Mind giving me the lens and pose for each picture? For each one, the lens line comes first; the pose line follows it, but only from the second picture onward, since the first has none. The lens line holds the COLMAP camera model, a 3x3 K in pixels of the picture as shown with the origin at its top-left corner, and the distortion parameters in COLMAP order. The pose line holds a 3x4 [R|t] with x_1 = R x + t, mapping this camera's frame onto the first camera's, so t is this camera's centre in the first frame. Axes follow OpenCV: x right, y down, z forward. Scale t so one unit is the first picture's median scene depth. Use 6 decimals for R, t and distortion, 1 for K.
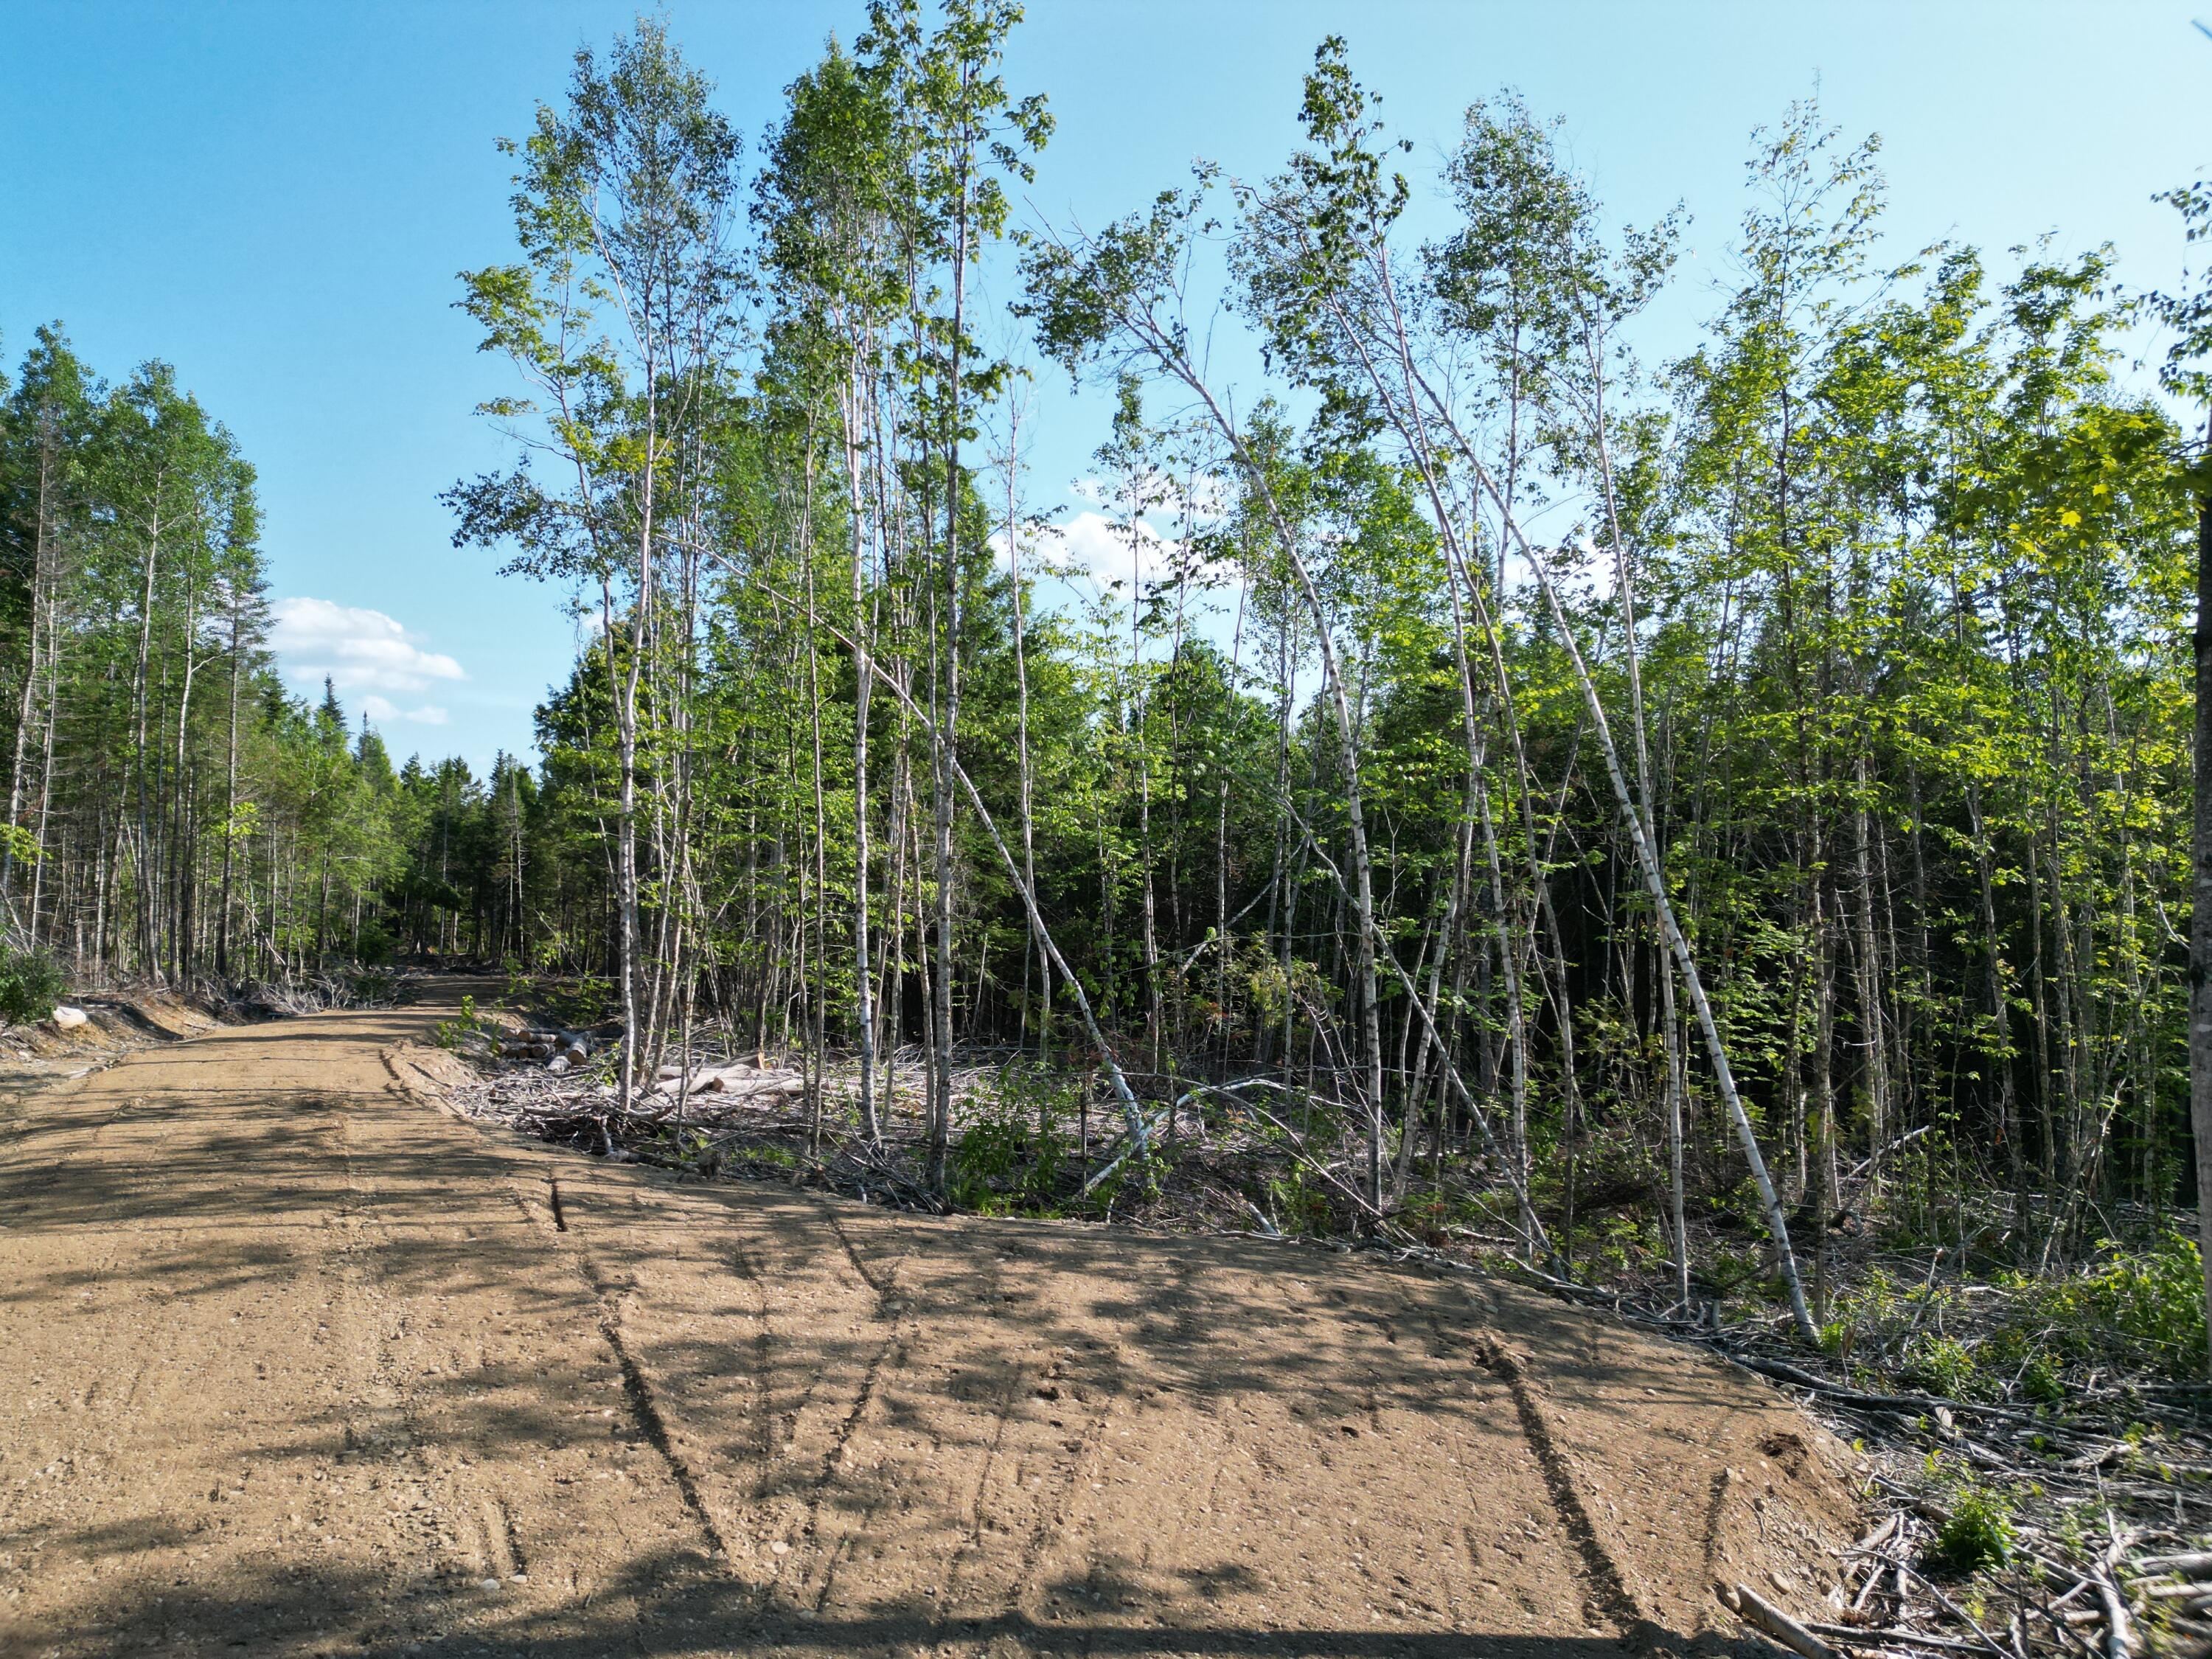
lens RADIAL K [[1523.8, 0, 1120.6], [0, 1523.8, 824.9], [0, 0, 1]] dist [0.066598, -0.066621]
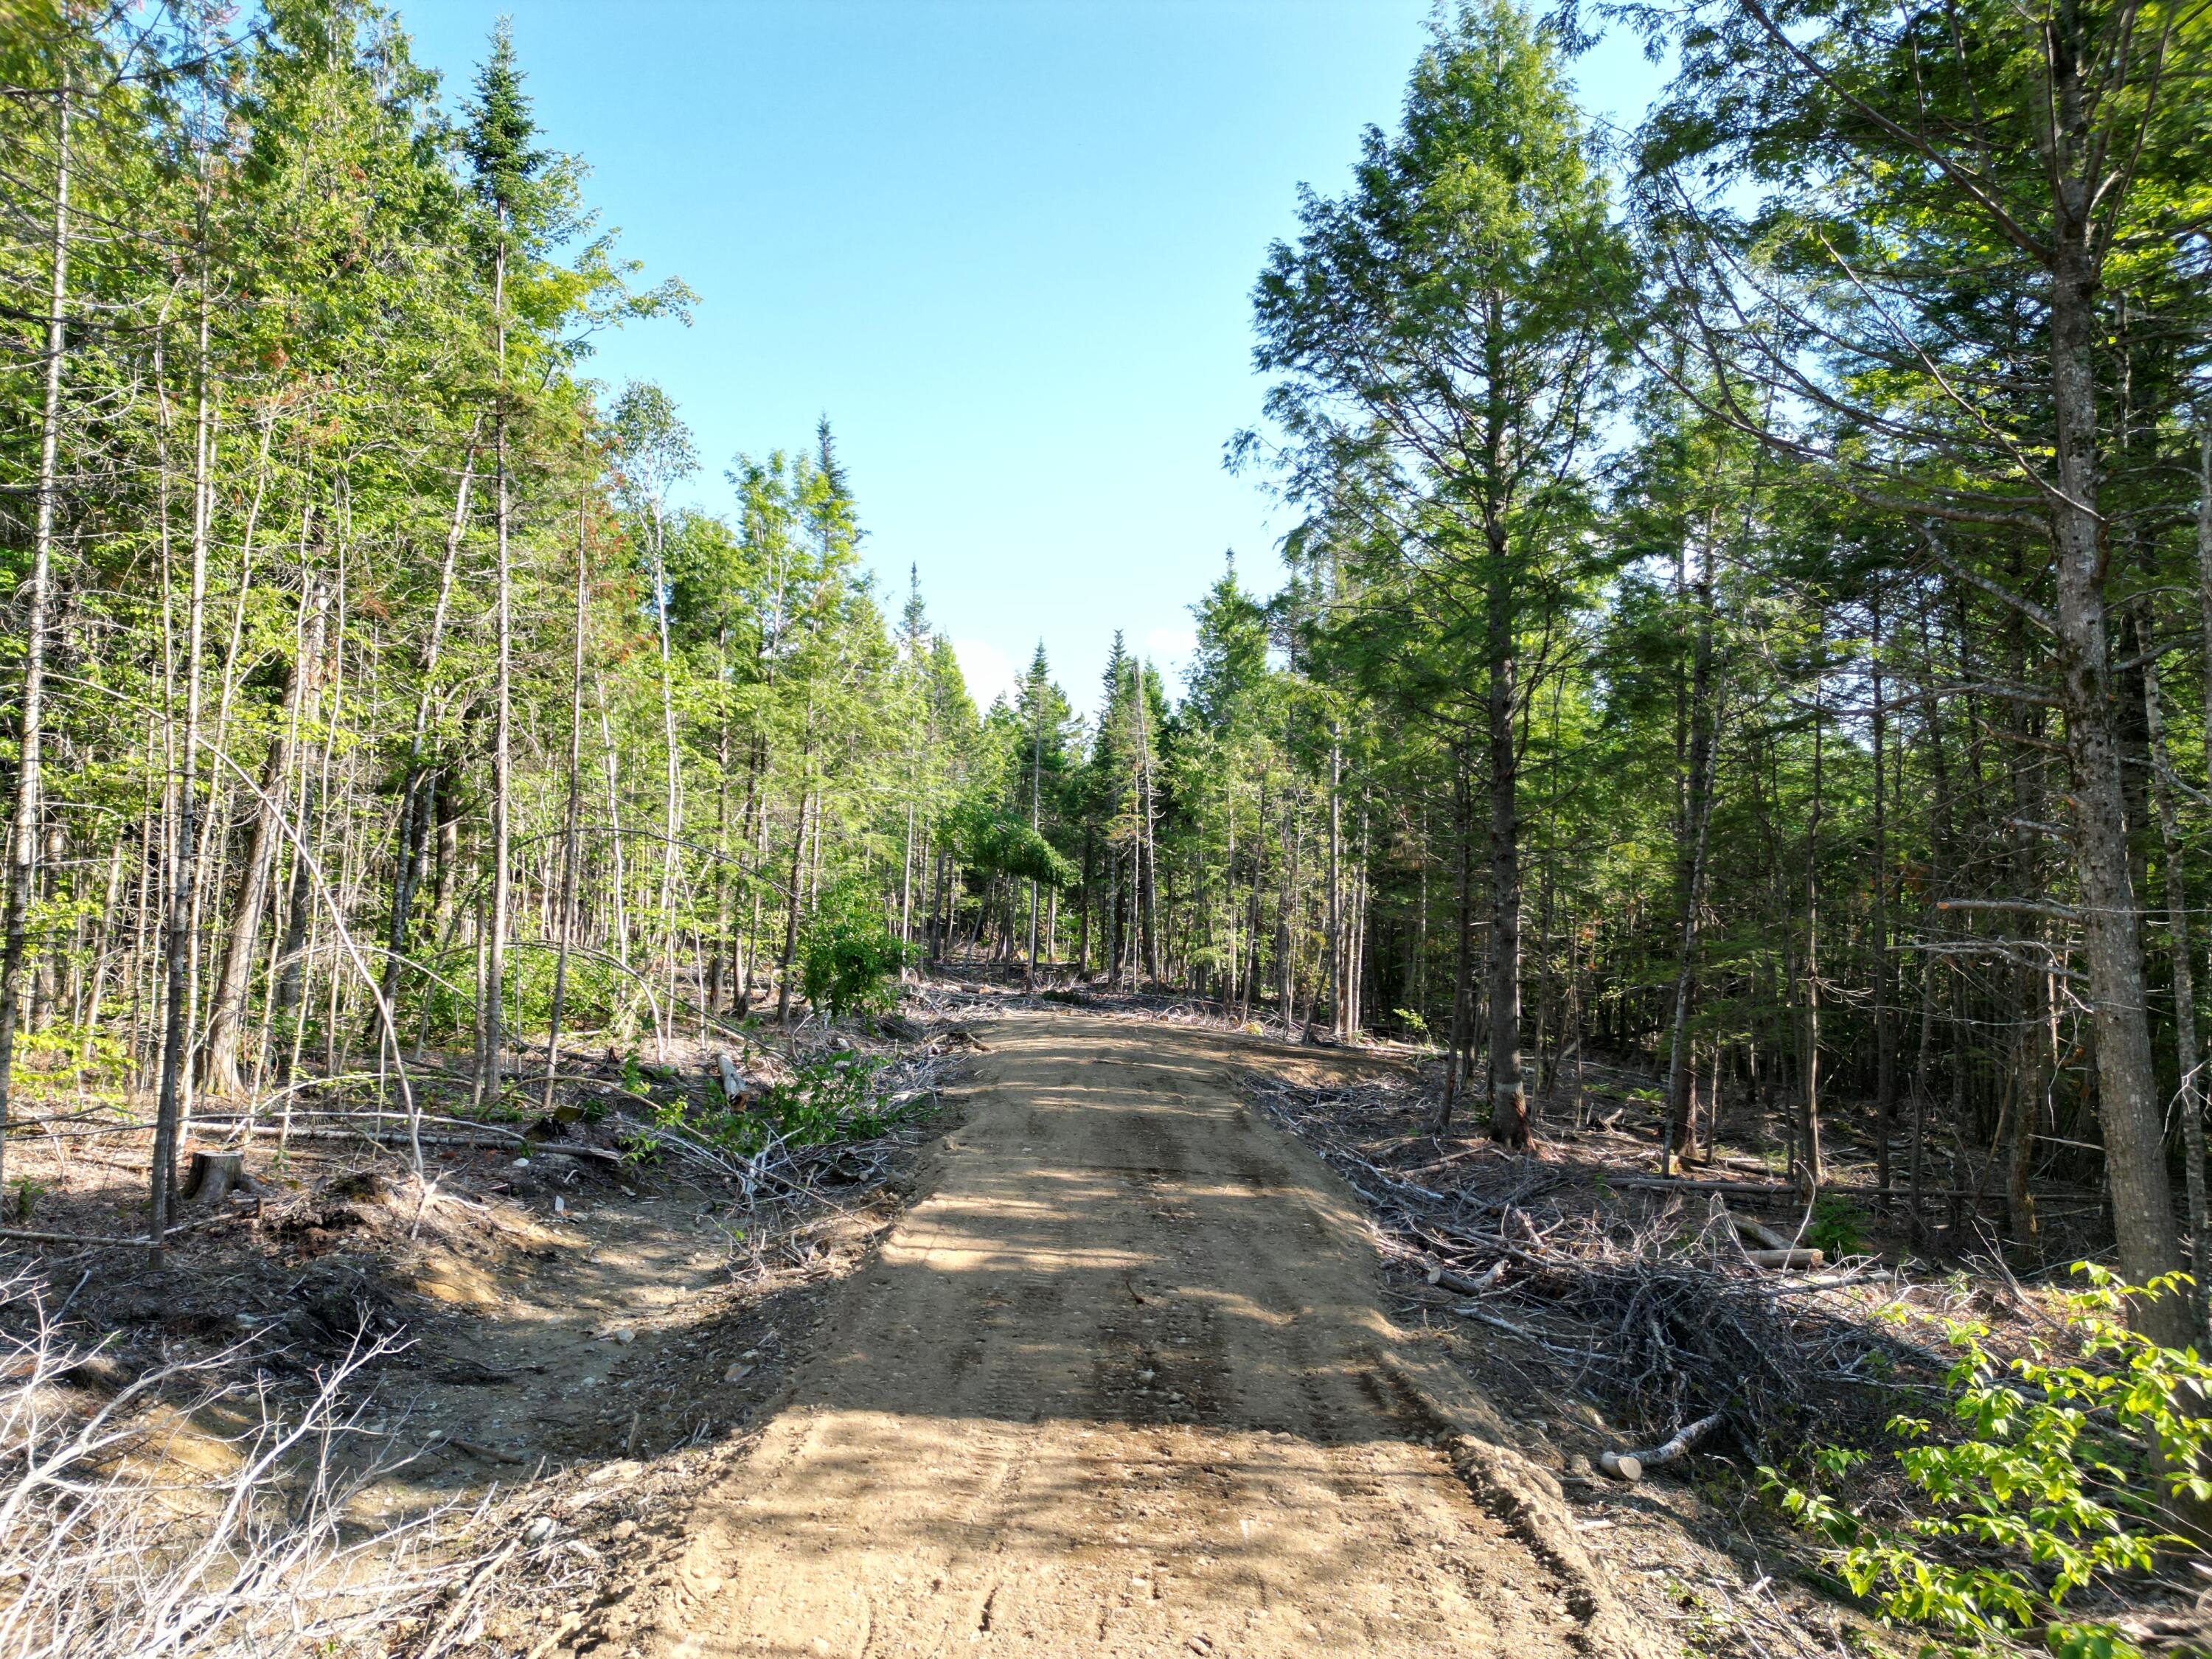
lens RADIAL K [[1523.8, 0, 1120.6], [0, 1523.8, 824.9], [0, 0, 1]] dist [0.066598, -0.066621]
pose [[0.934994, -0.007074, -0.354593, -0.363697], [0.005280, 0.999968, -0.006026, 0.060354], [0.354624, 0.003762, 0.935001, 0.840987]]
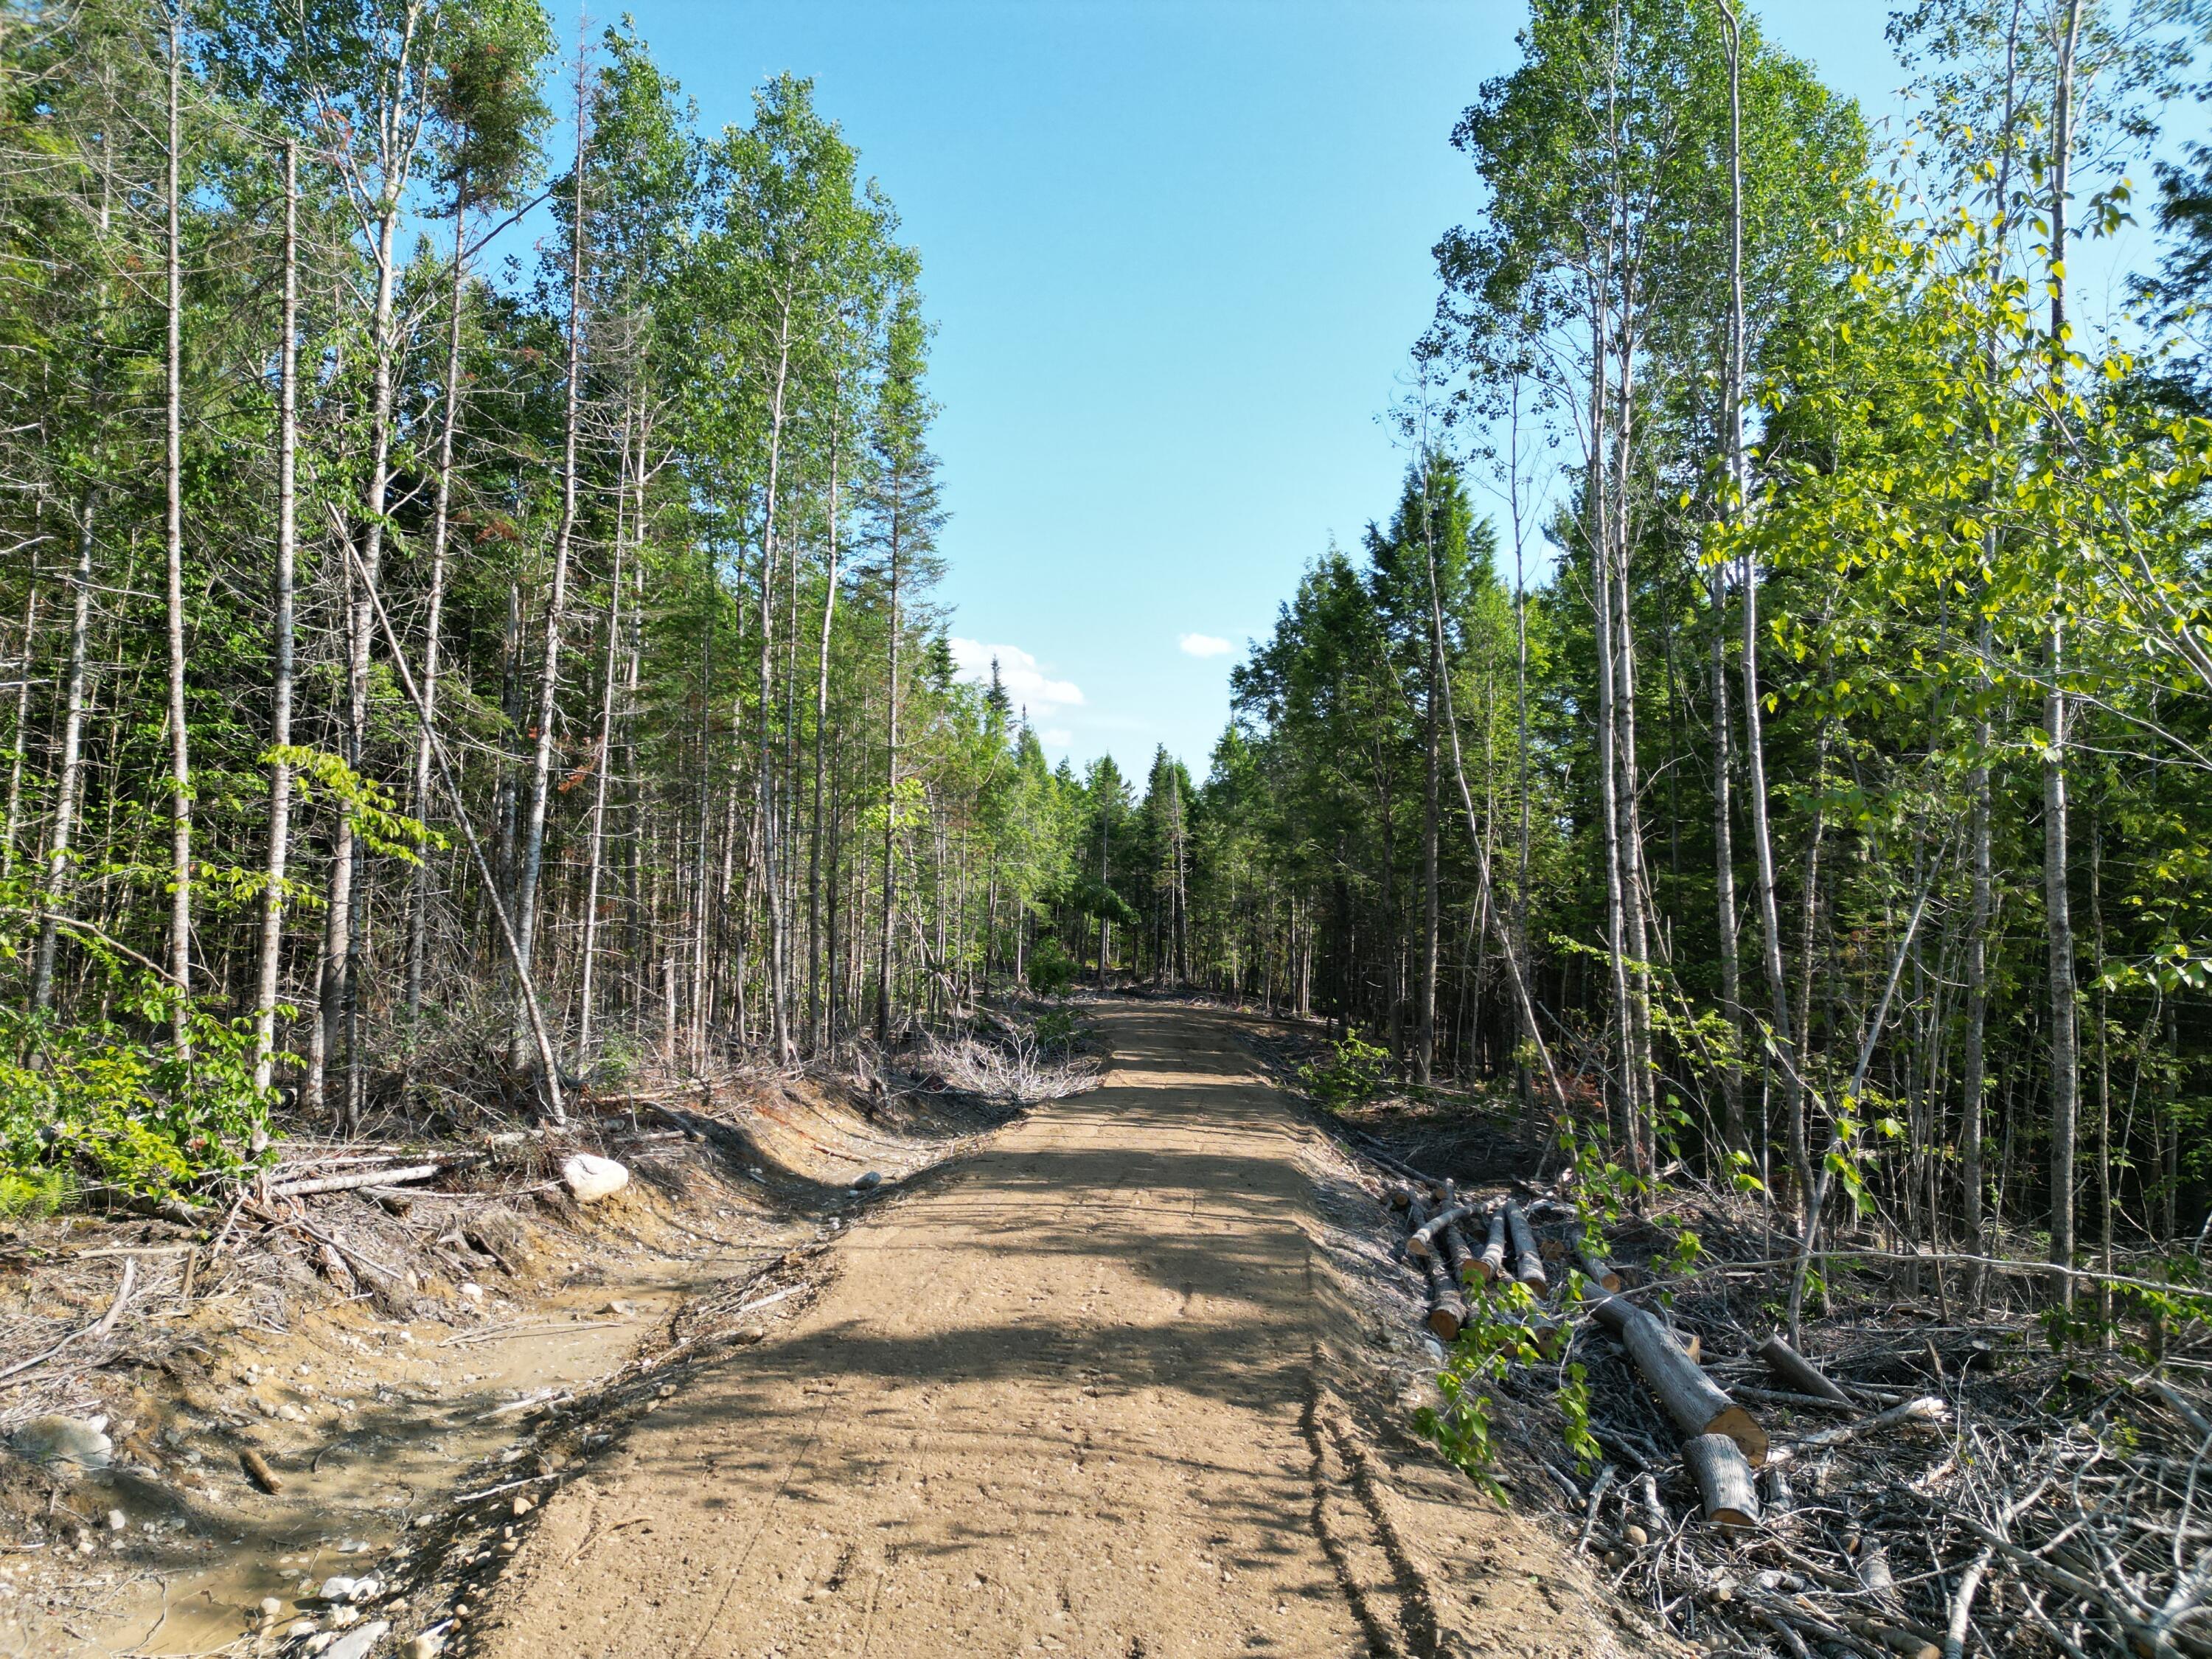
lens RADIAL K [[1523.8, 0, 1120.6], [0, 1523.8, 824.9], [0, 0, 1]] dist [0.066598, -0.066621]
pose [[0.928367, -0.009107, -0.371553, -0.186158], [0.006915, 0.999950, -0.007232, 0.009189], [0.371600, 0.004145, 0.928383, 0.331859]]
